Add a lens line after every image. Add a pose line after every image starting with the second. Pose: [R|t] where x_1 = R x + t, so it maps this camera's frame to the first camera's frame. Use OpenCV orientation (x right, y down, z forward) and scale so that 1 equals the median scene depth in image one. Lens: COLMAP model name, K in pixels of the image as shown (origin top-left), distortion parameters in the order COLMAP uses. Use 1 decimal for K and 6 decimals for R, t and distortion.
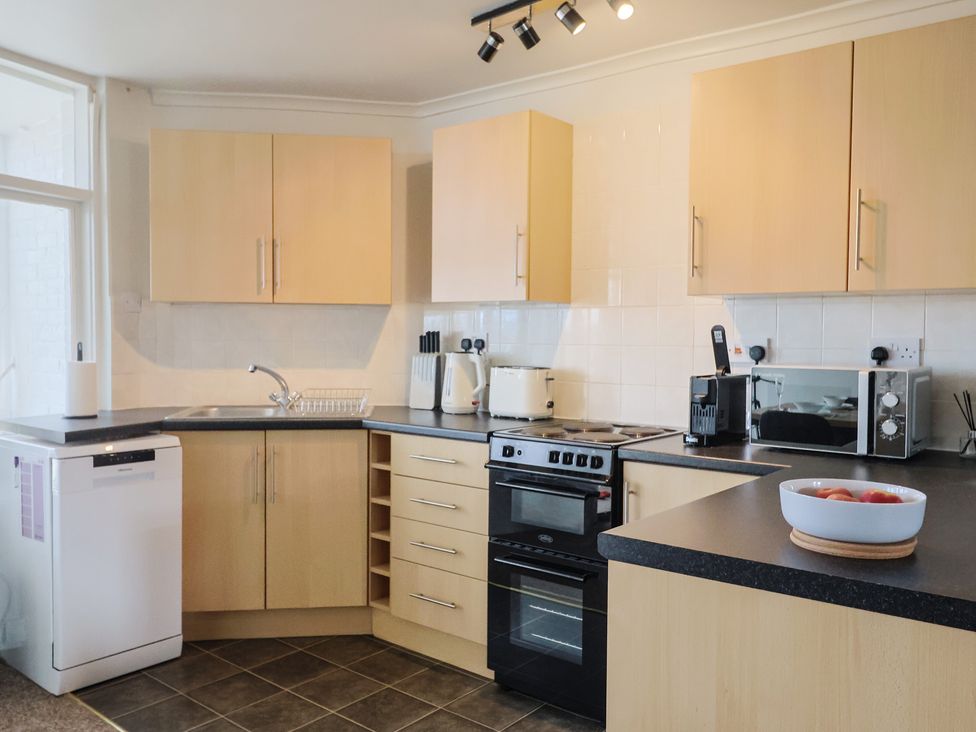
lens RADIAL K [[790.0, 0, 493.5], [0, 790.0, 367.6], [0, 0, 1]] dist [0.001734, -0.003675]
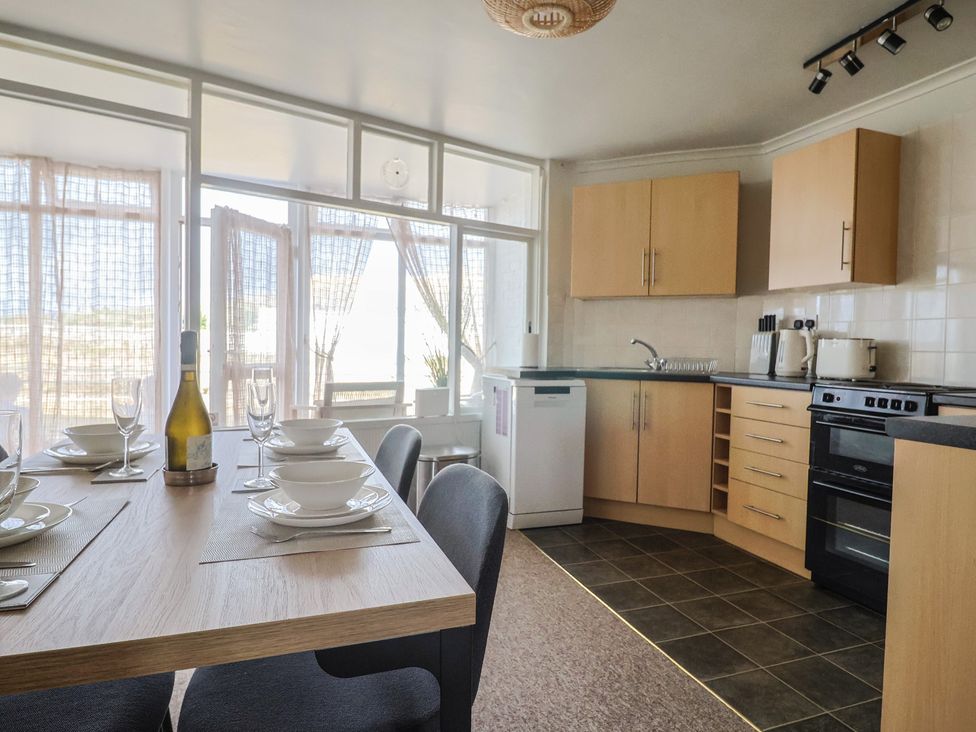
lens RADIAL K [[574.6, 0, 494.9], [0, 574.6, 368.6], [0, 0, 1]] dist [-0.003914, -0.009205]
pose [[0.855500, 0.025387, -0.517180, 0.031938], [-0.031099, 0.999513, -0.002380, 0.070198], [0.516868, 0.018120, 0.855873, -0.054009]]
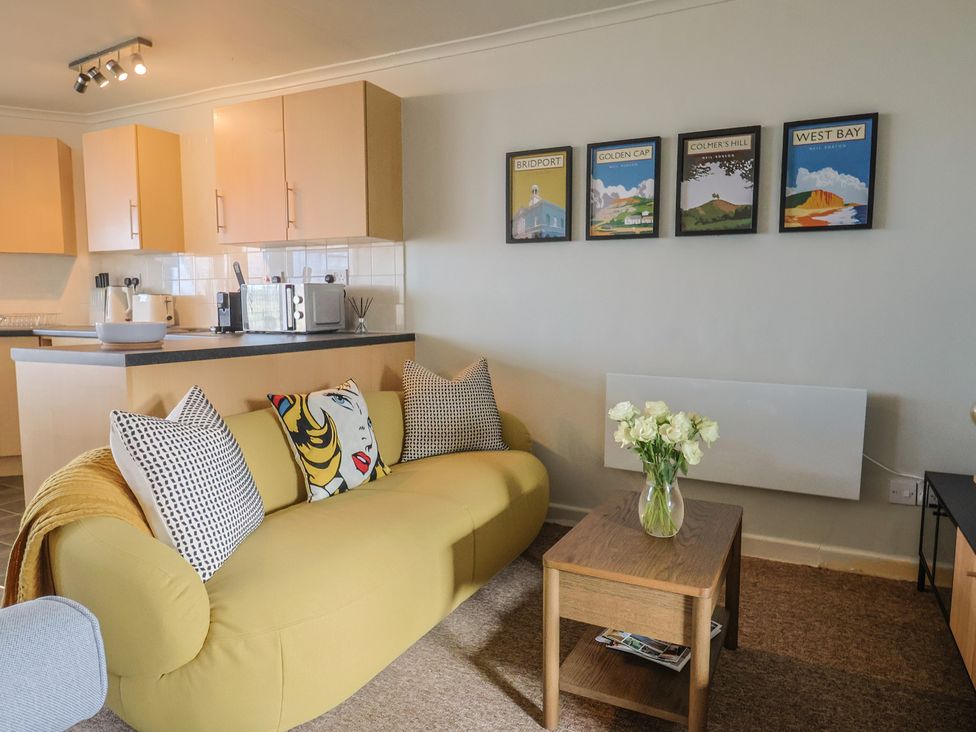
lens RADIAL K [[637.1, 0, 491.4], [0, 637.1, 362.4], [0, 0, 1]] dist [0.003893, -0.003813]
pose [[0.977966, -0.024357, 0.207338, 0.449537], [0.014394, 0.998674, 0.049428, 0.084907], [-0.208267, -0.045354, 0.977020, -0.376628]]
